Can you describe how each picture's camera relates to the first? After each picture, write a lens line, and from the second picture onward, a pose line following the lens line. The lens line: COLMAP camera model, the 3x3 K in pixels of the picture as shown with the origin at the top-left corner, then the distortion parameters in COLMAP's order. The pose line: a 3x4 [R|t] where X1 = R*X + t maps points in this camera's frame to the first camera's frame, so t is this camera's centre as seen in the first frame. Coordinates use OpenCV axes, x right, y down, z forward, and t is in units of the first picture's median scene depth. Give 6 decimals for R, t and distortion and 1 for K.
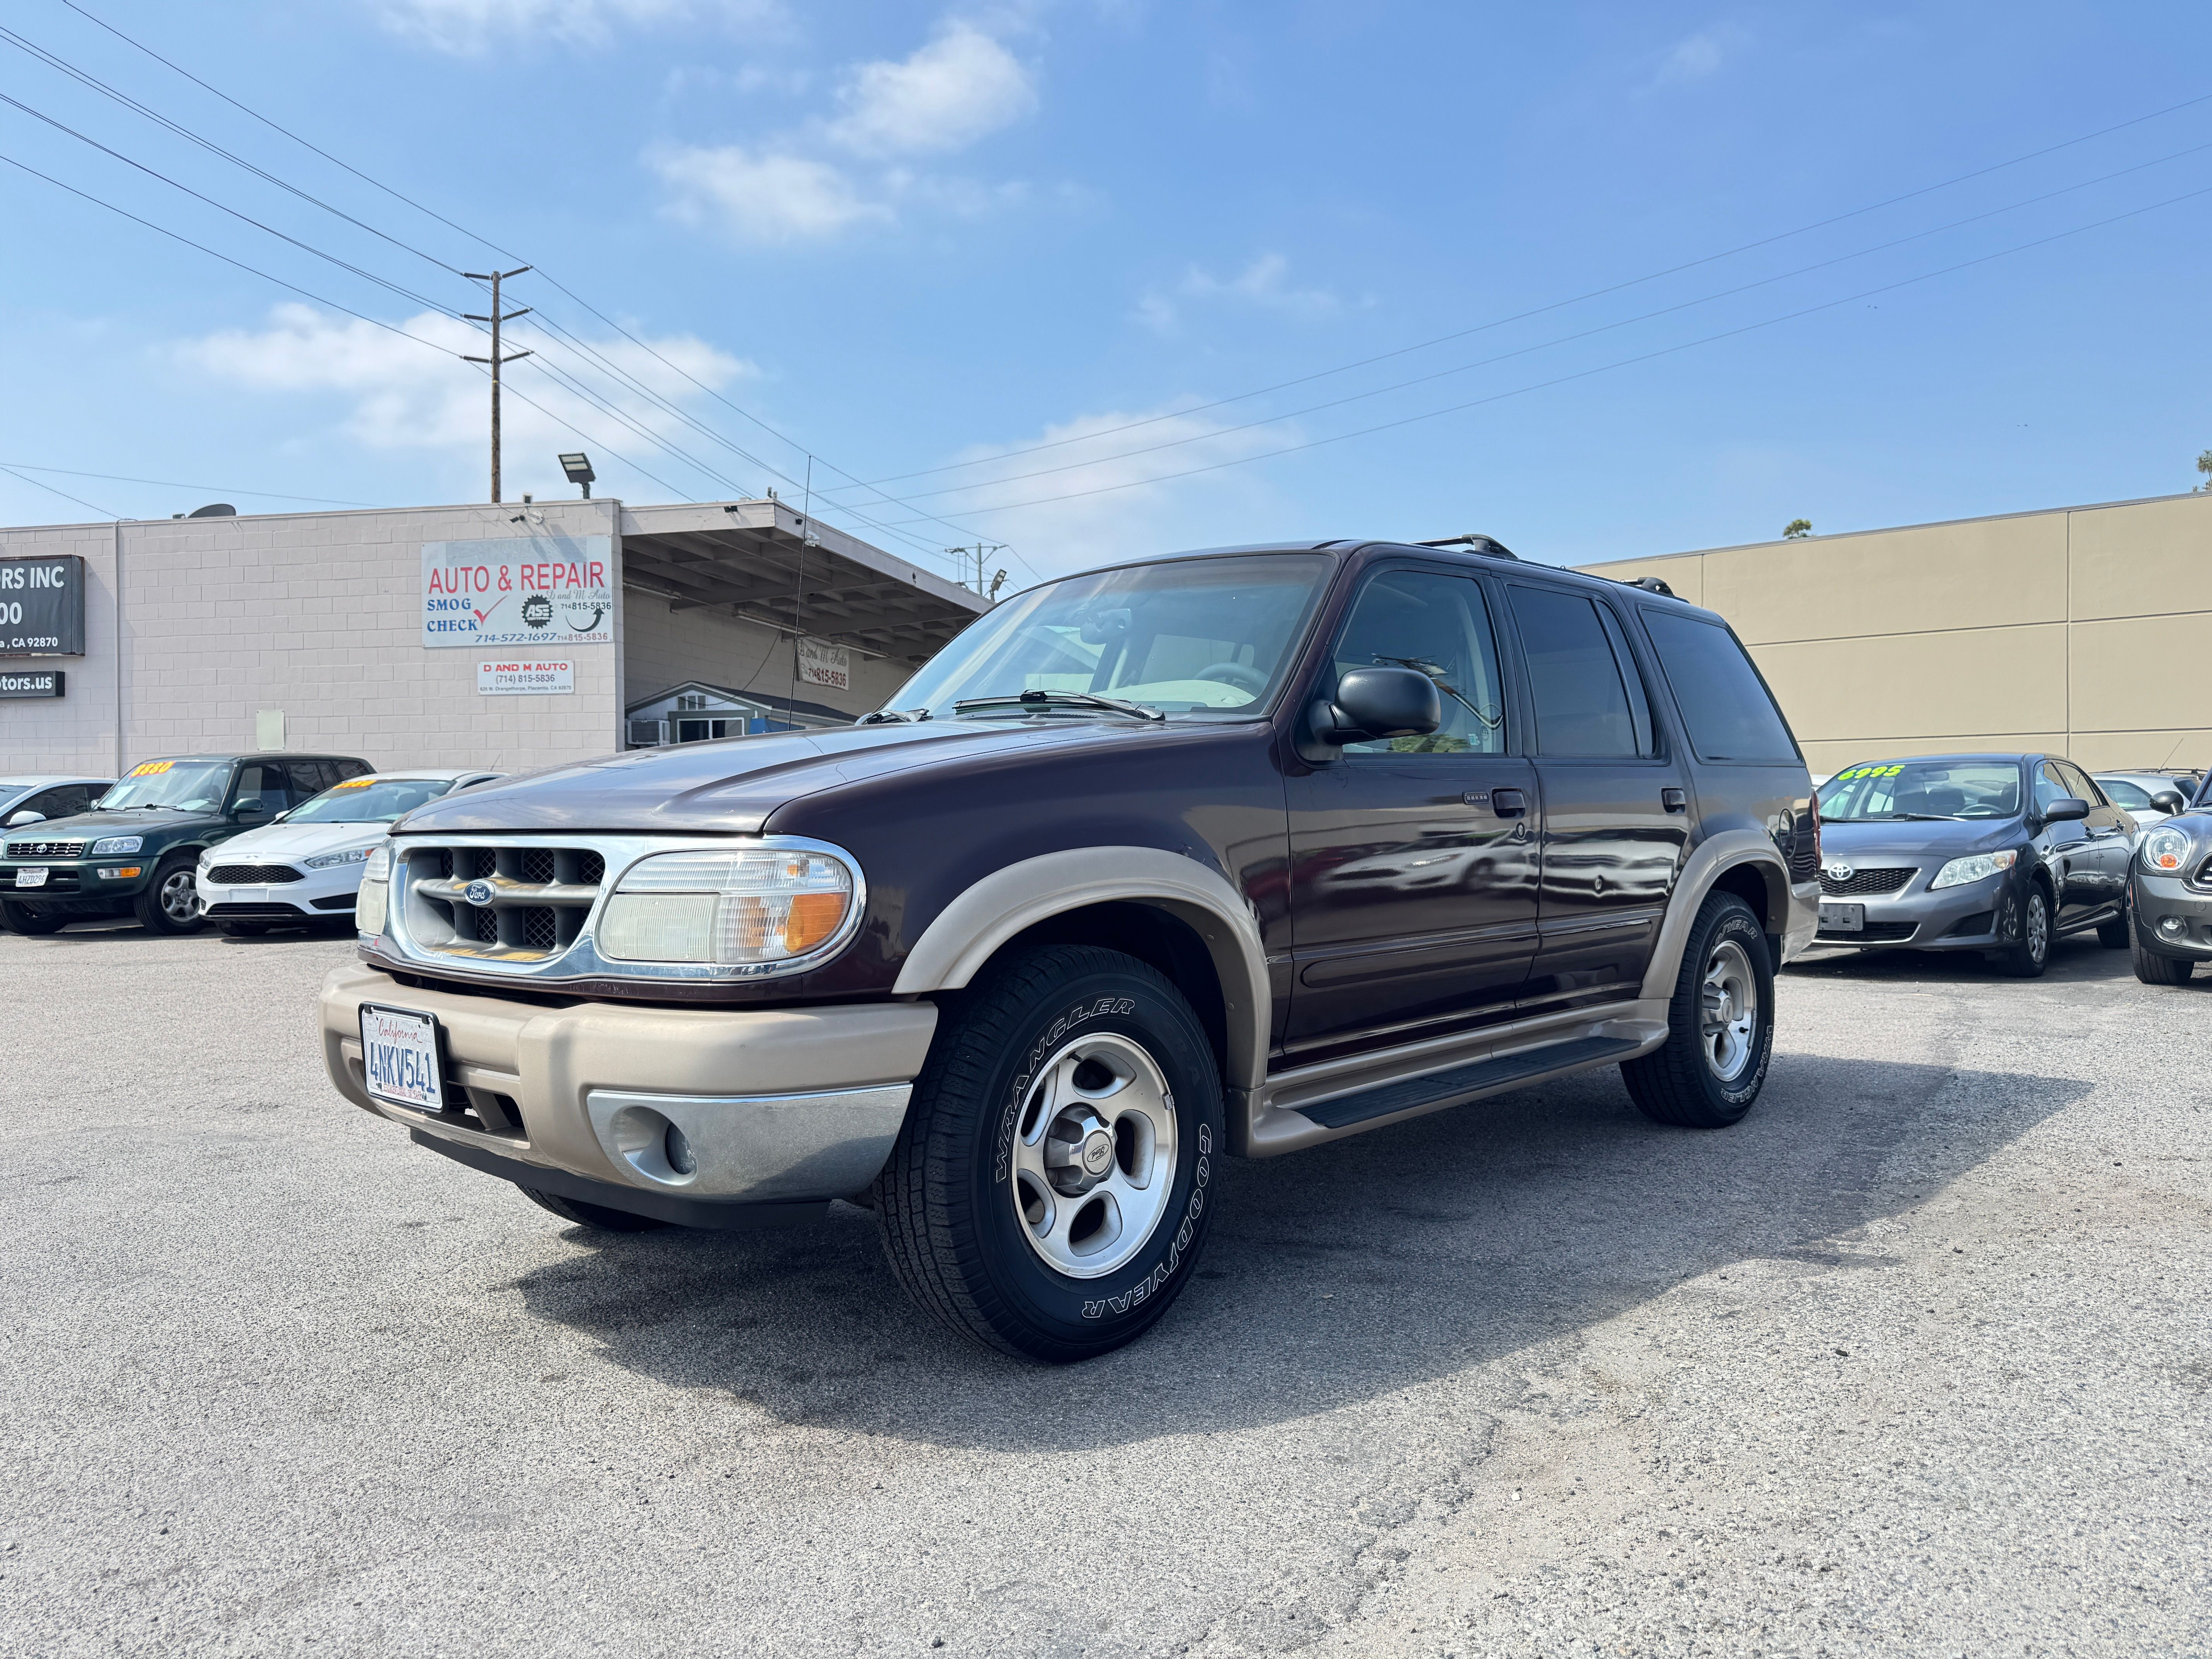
lens RADIAL K [[1542.1, 0, 1112.5], [0, 1542.1, 837.6], [0, 0, 1]] dist [0.130818, -0.233639]
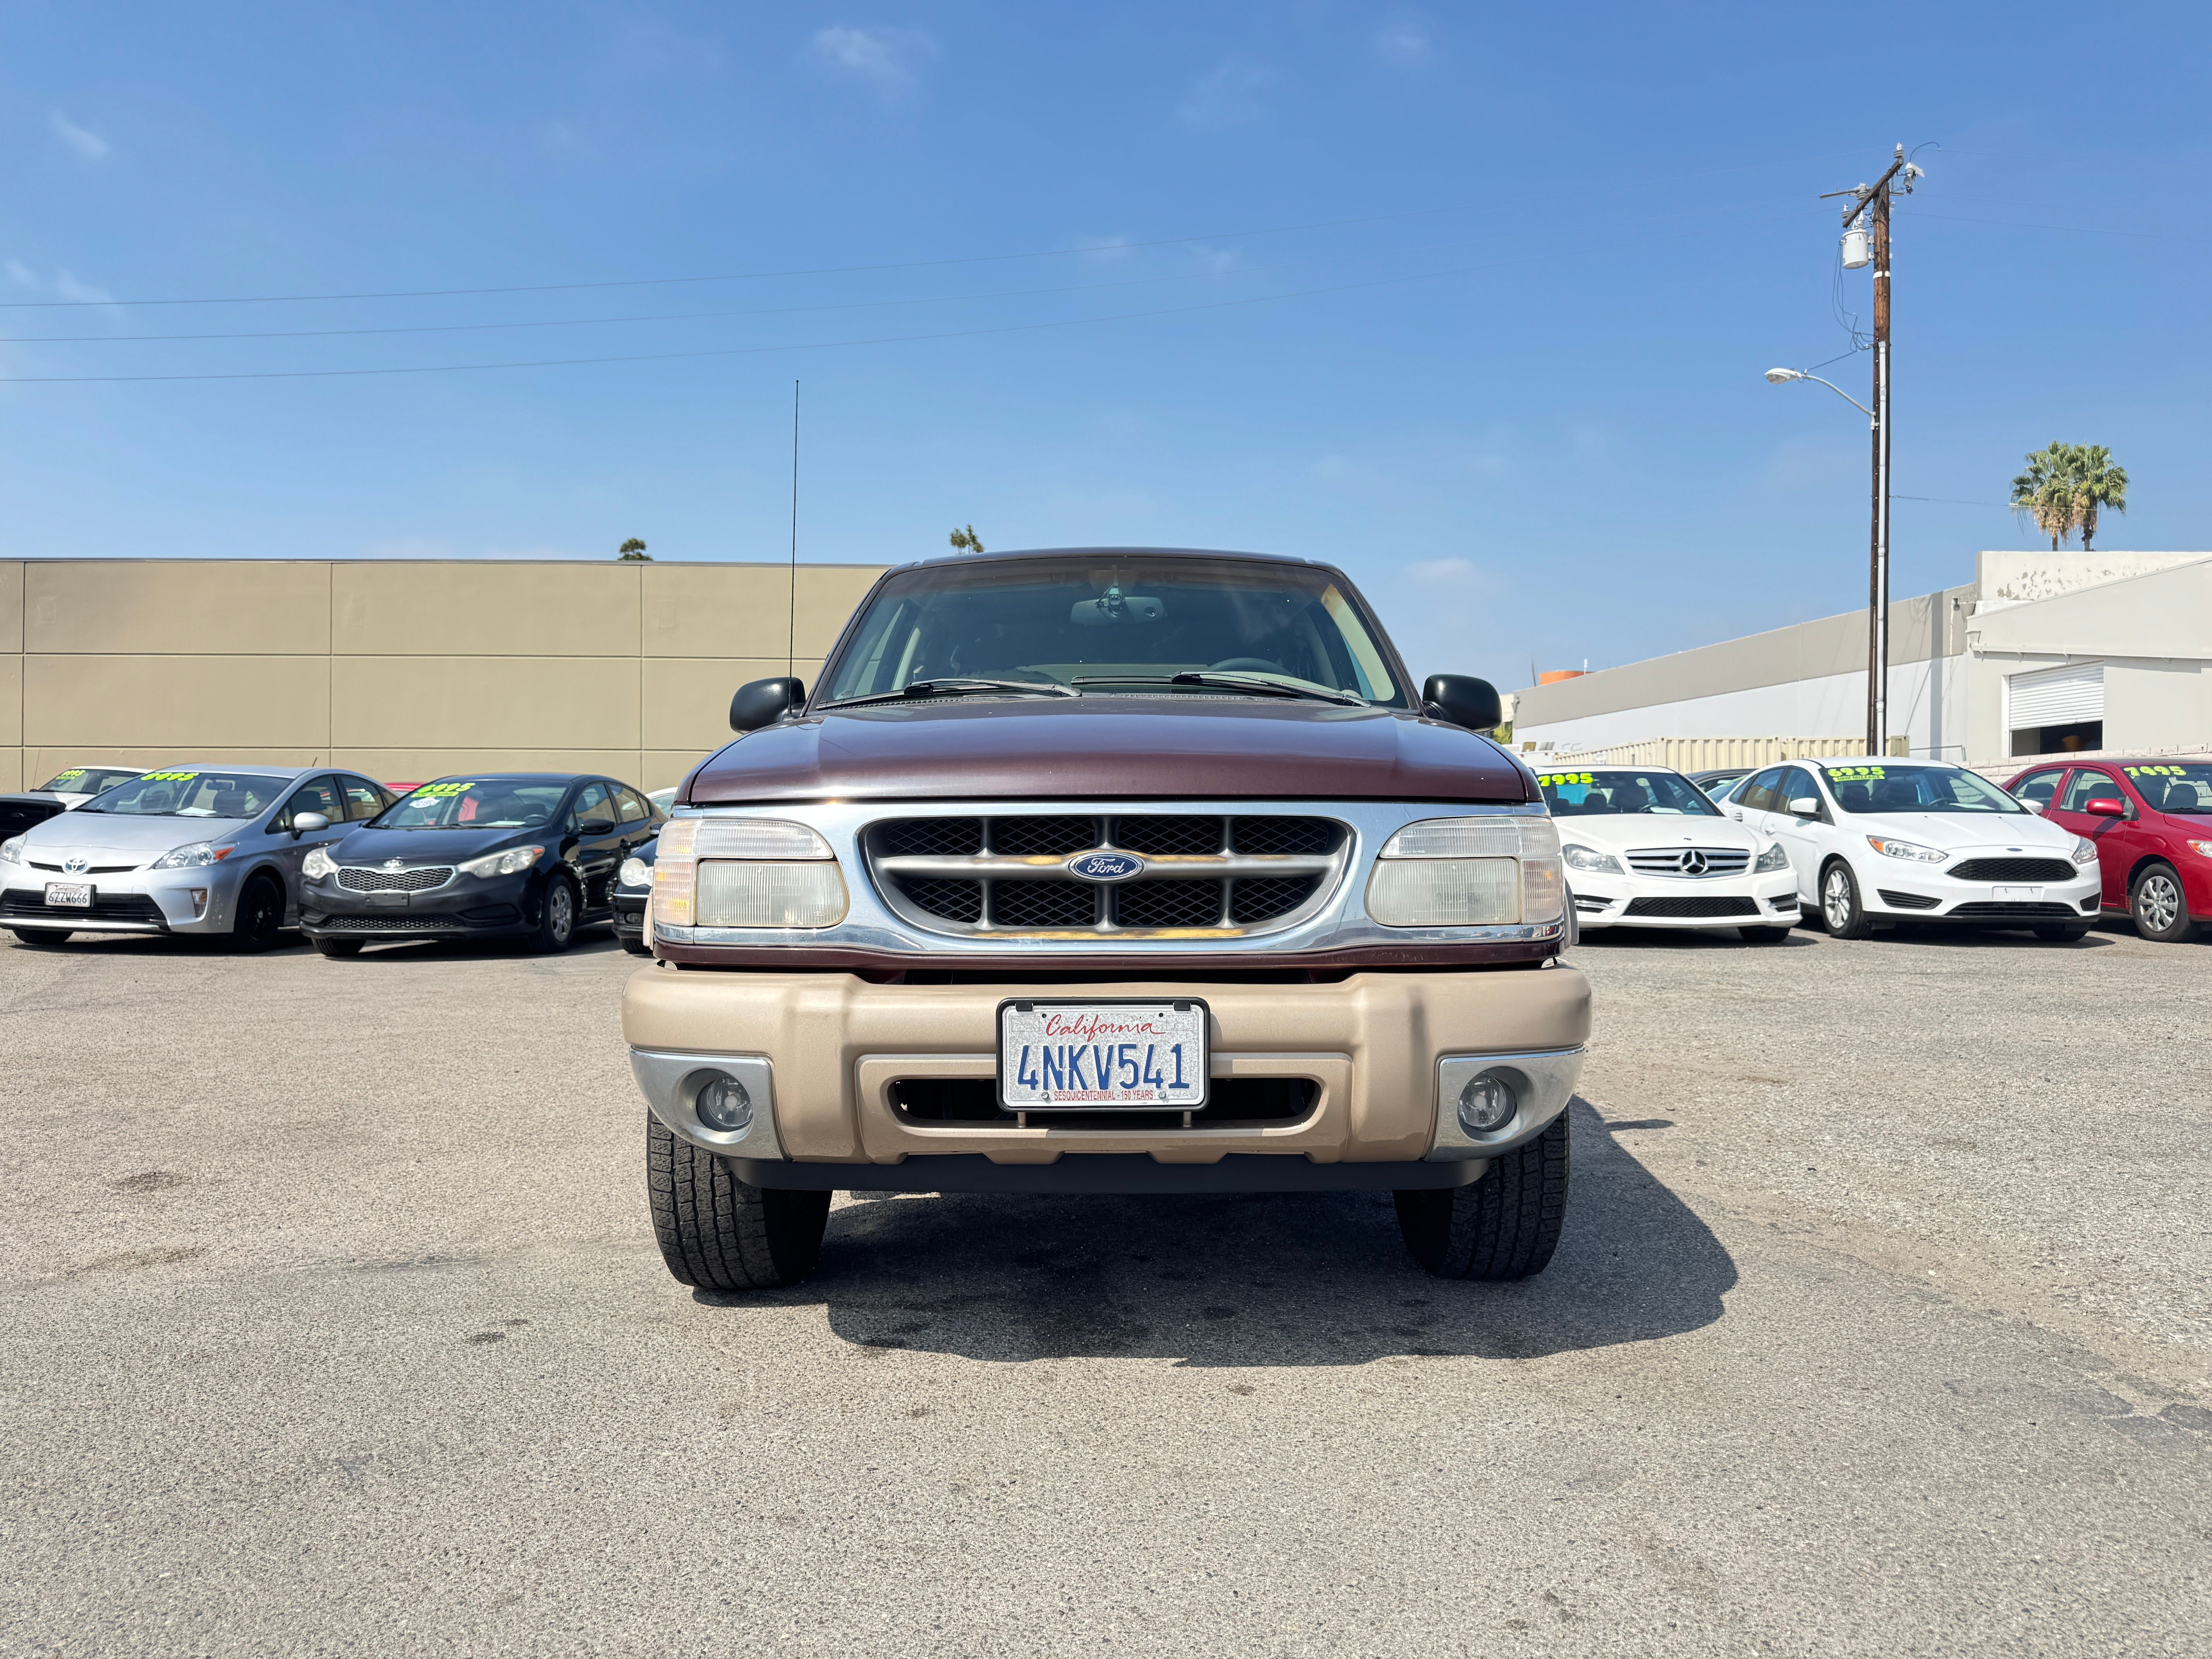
lens RADIAL K [[1557.5, 0, 1114.3], [0, 1557.5, 801.8], [0, 0, 1]] dist [0.069561, -0.089478]
pose [[0.736888, 0.014898, 0.675851, -0.319761], [0.002402, 0.999693, -0.024655, 0.006485], [-0.676011, 0.019791, 0.736626, 0.111111]]
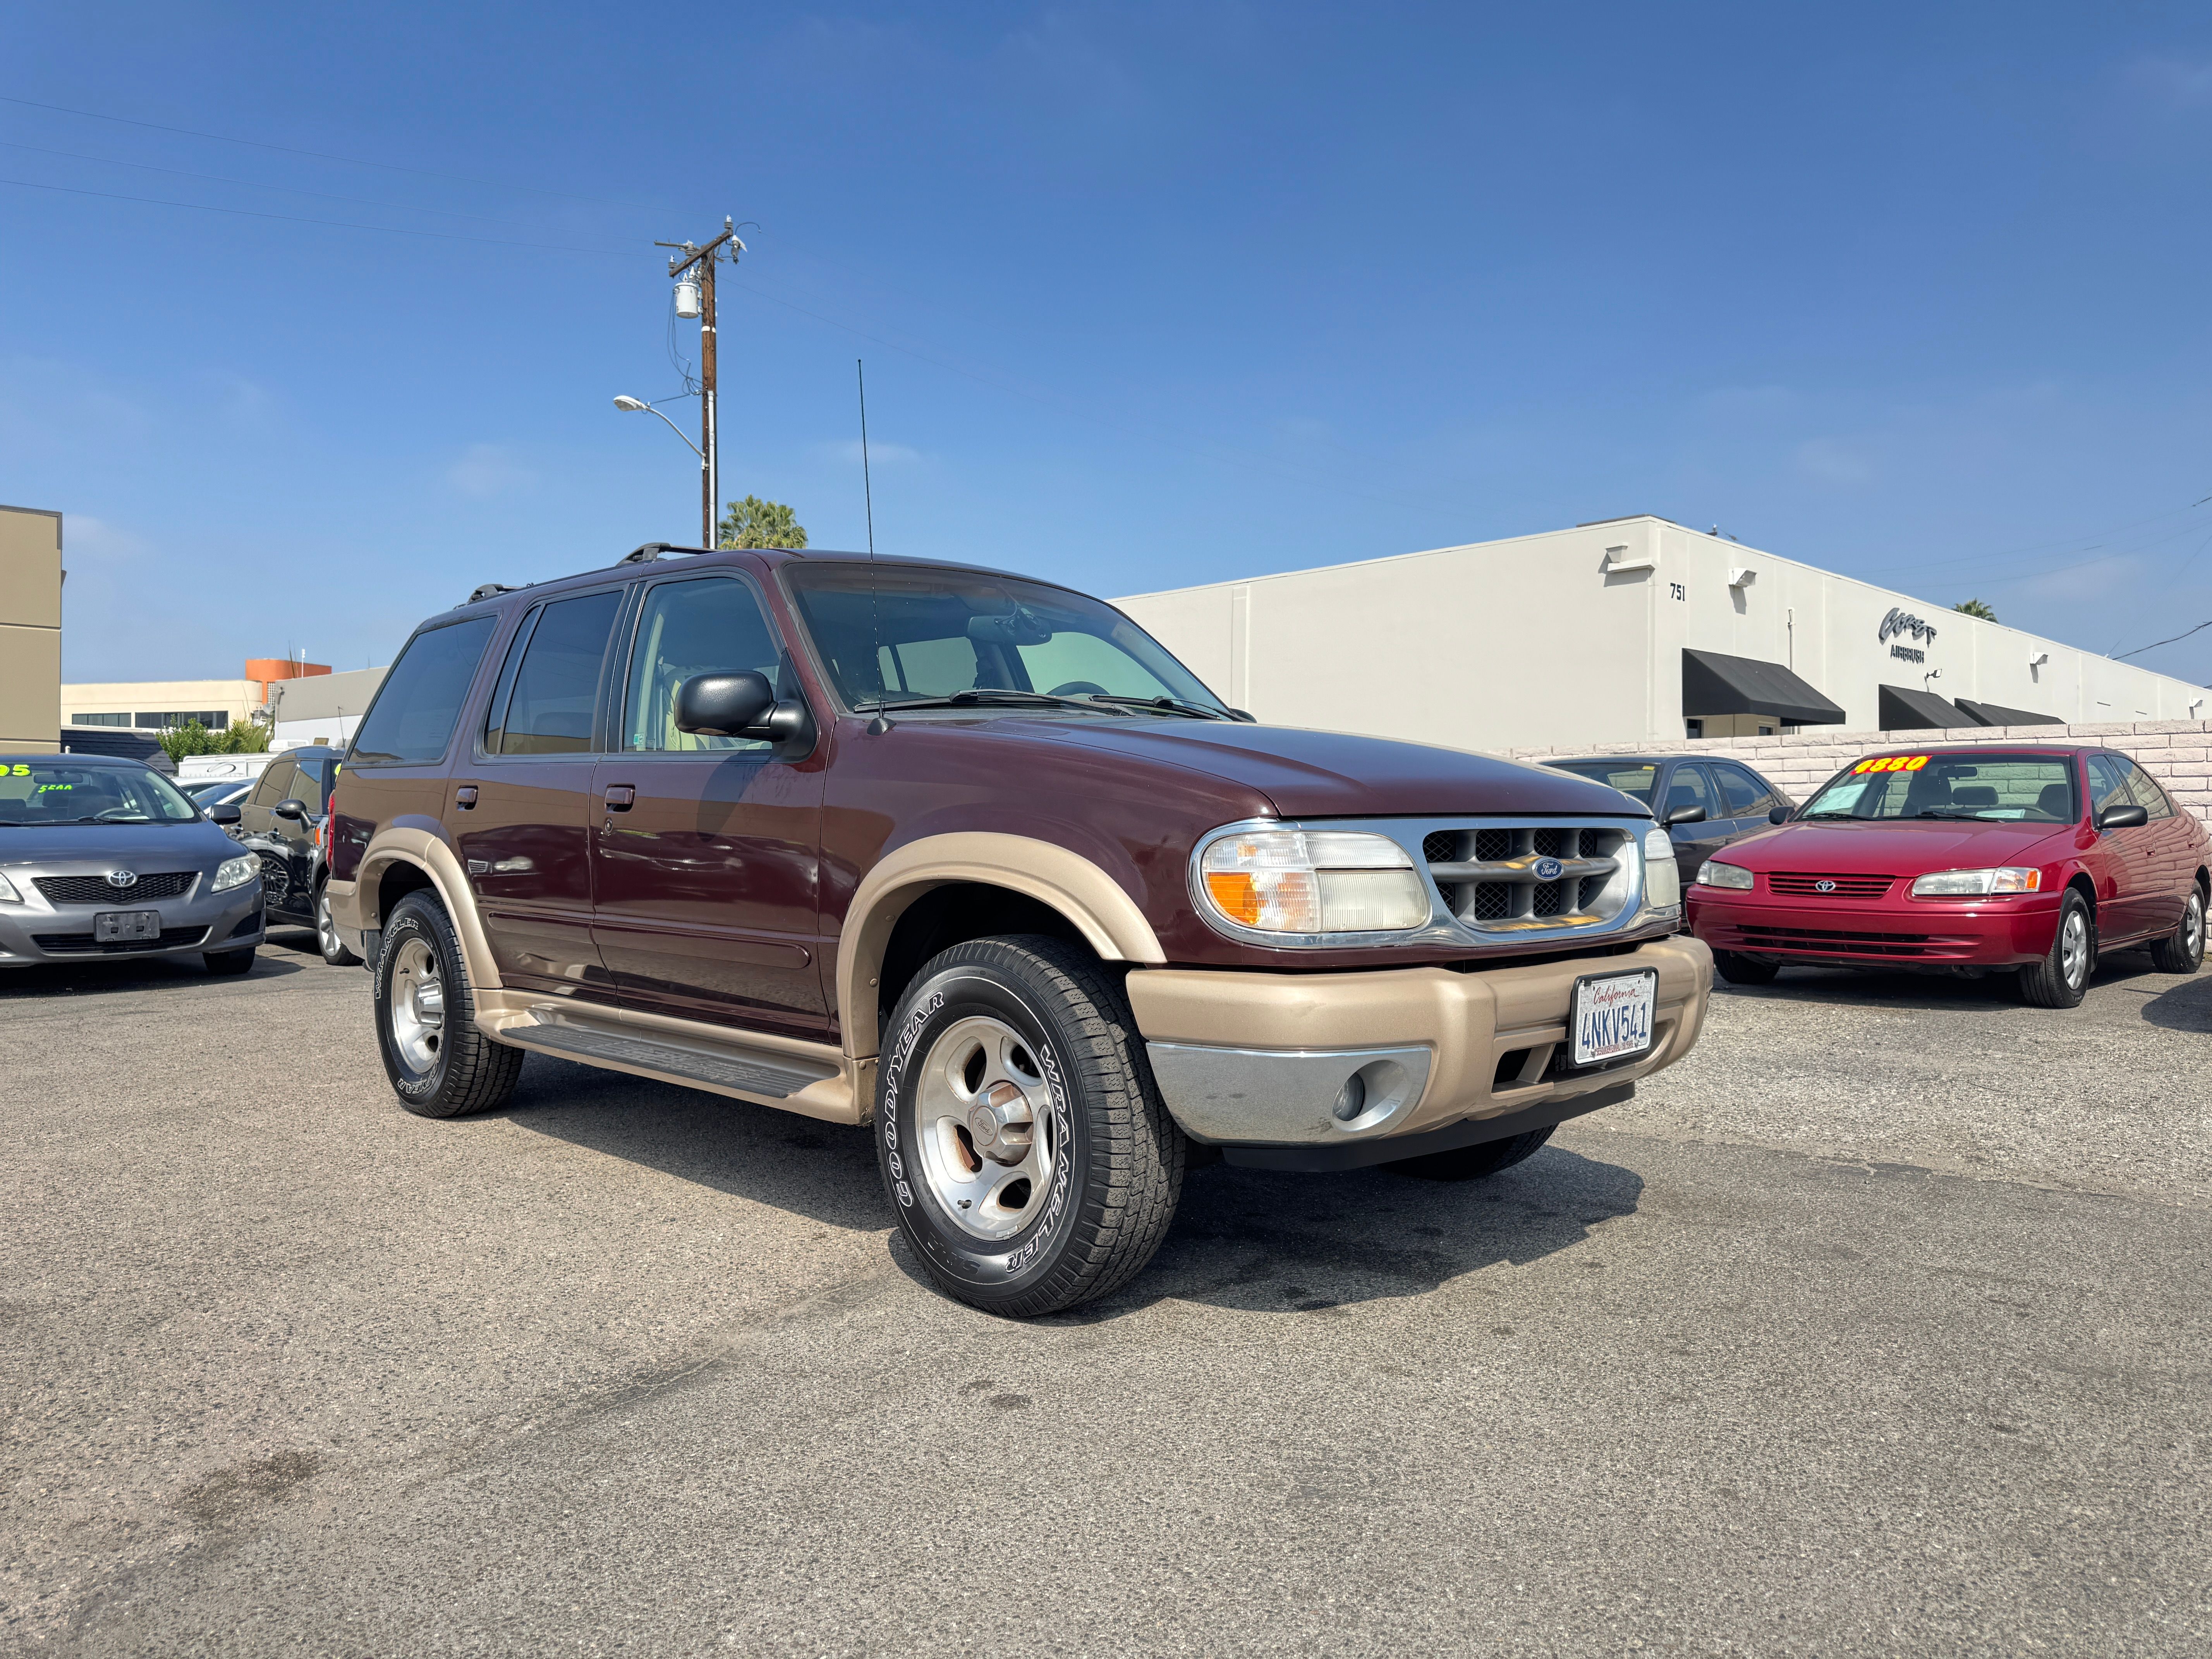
lens RADIAL K [[1546.6, 0, 1103.1], [0, 1546.6, 816.4], [0, 0, 1]] dist [0.093720, -0.124955]
pose [[0.042087, 0.011576, 0.999047, -0.487045], [0.010594, 0.999871, -0.012032, 0.002461], [-0.999058, 0.011090, 0.041959, 0.406271]]
